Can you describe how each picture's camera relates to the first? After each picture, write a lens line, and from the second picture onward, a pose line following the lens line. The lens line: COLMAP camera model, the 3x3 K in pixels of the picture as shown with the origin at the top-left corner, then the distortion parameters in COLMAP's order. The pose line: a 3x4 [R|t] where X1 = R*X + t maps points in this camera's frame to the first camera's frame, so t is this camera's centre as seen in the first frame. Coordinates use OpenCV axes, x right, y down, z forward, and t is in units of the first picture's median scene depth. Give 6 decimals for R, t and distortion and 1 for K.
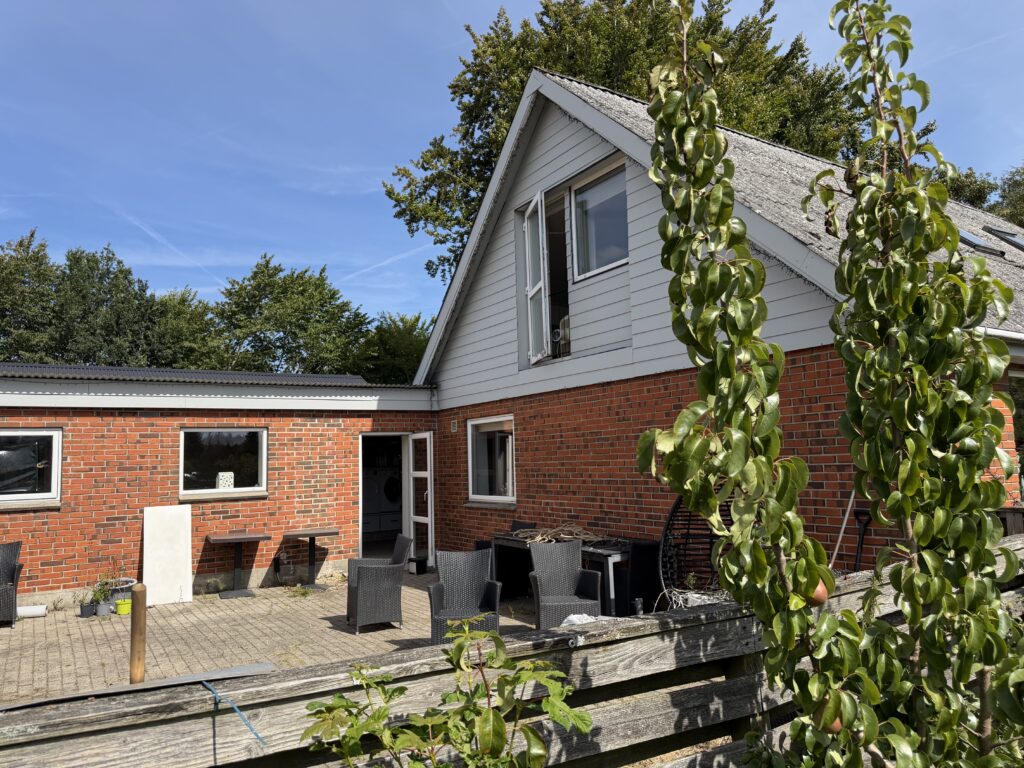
lens RADIAL K [[707.2, 0, 506.6], [0, 707.2, 389.1], [0, 0, 1]] dist [0.069585, -0.101115]
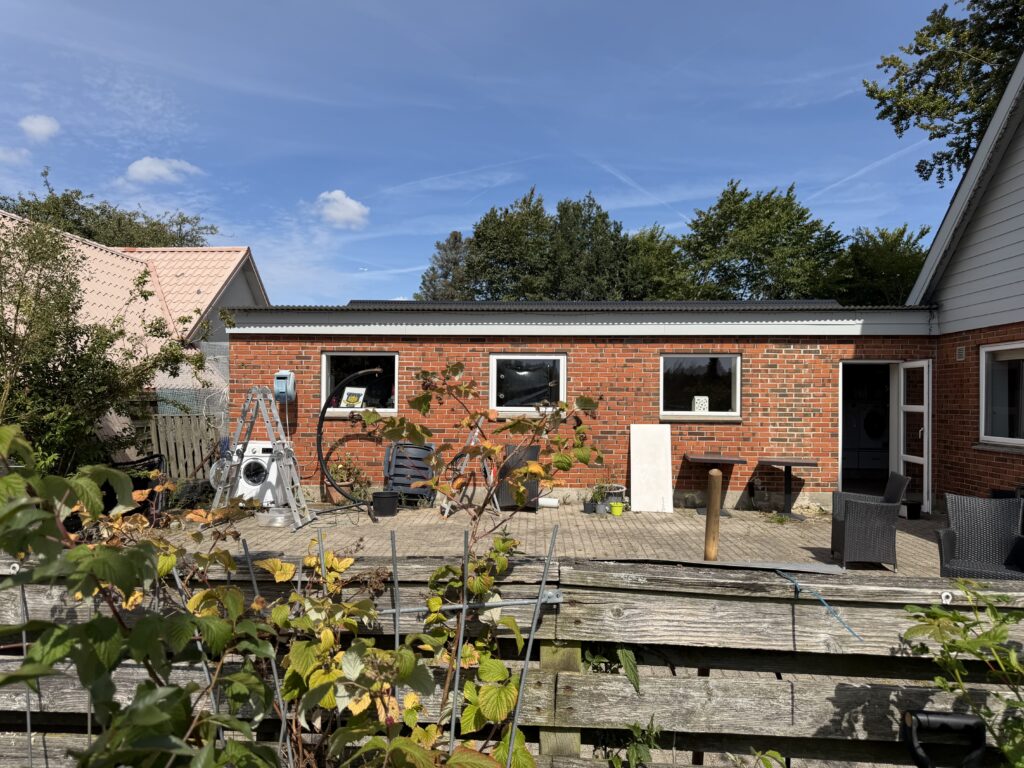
lens RADIAL K [[707.2, 0, 506.6], [0, 707.2, 389.1], [0, 0, 1]] dist [0.069585, -0.101115]
pose [[0.812789, 0.032024, -0.581677, -0.018118], [0.024379, 0.995743, 0.088886, 0.005982], [0.582047, -0.086426, 0.808549, -0.003828]]
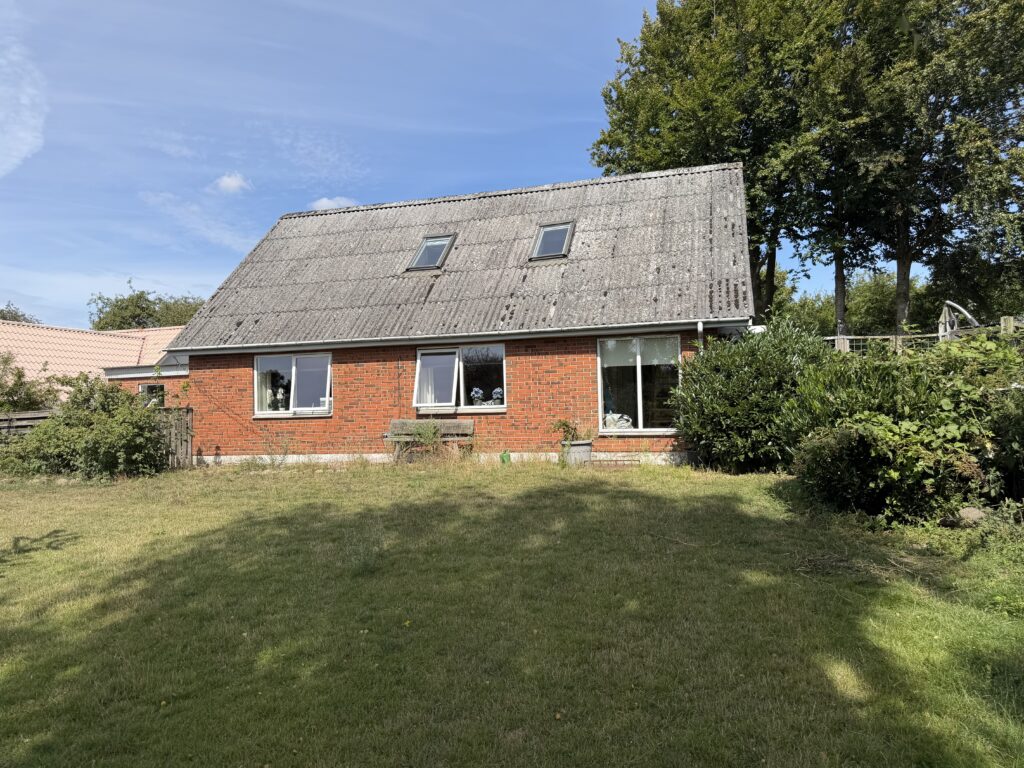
lens RADIAL K [[707.2, 0, 506.6], [0, 707.2, 389.1], [0, 0, 1]] dist [0.069585, -0.101115]
pose [[0.649512, -0.004320, -0.760339, 1.656017], [0.076848, 0.995236, 0.059993, 0.002332], [0.756458, -0.097397, 0.646750, 0.007809]]
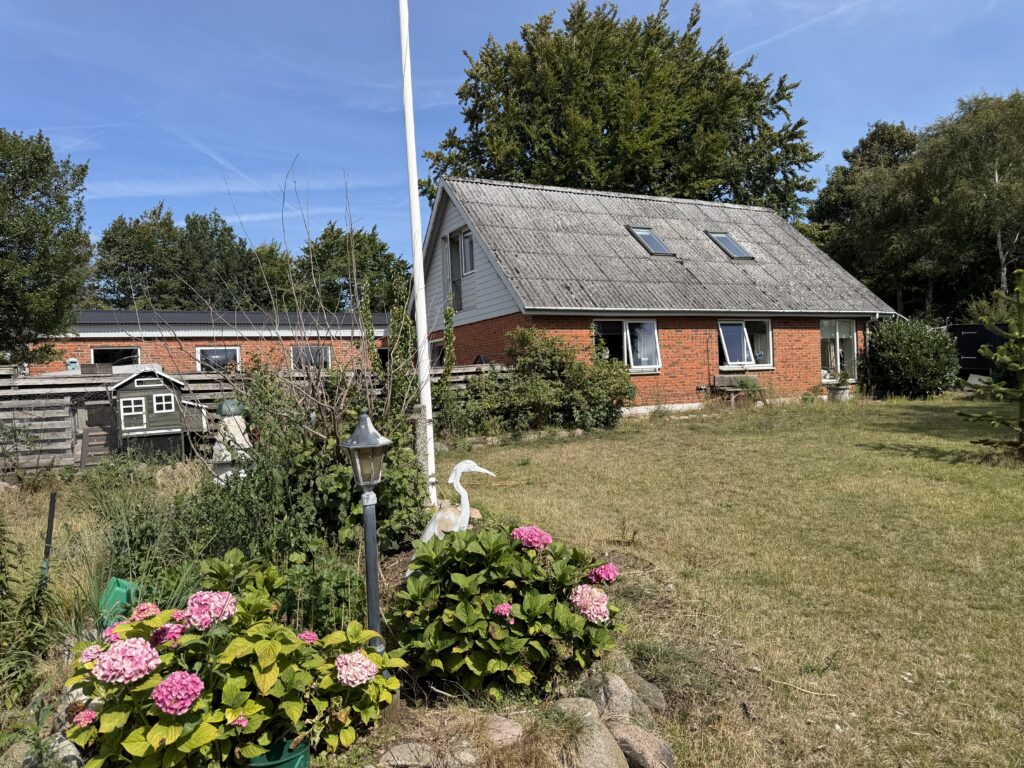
lens RADIAL K [[707.2, 0, 506.6], [0, 707.2, 389.1], [0, 0, 1]] dist [0.069585, -0.101115]
pose [[0.994752, -0.006119, -0.102136, 0.350418], [0.017376, 0.993815, 0.109684, -0.033388], [0.100833, -0.110883, 0.988705, -0.917536]]
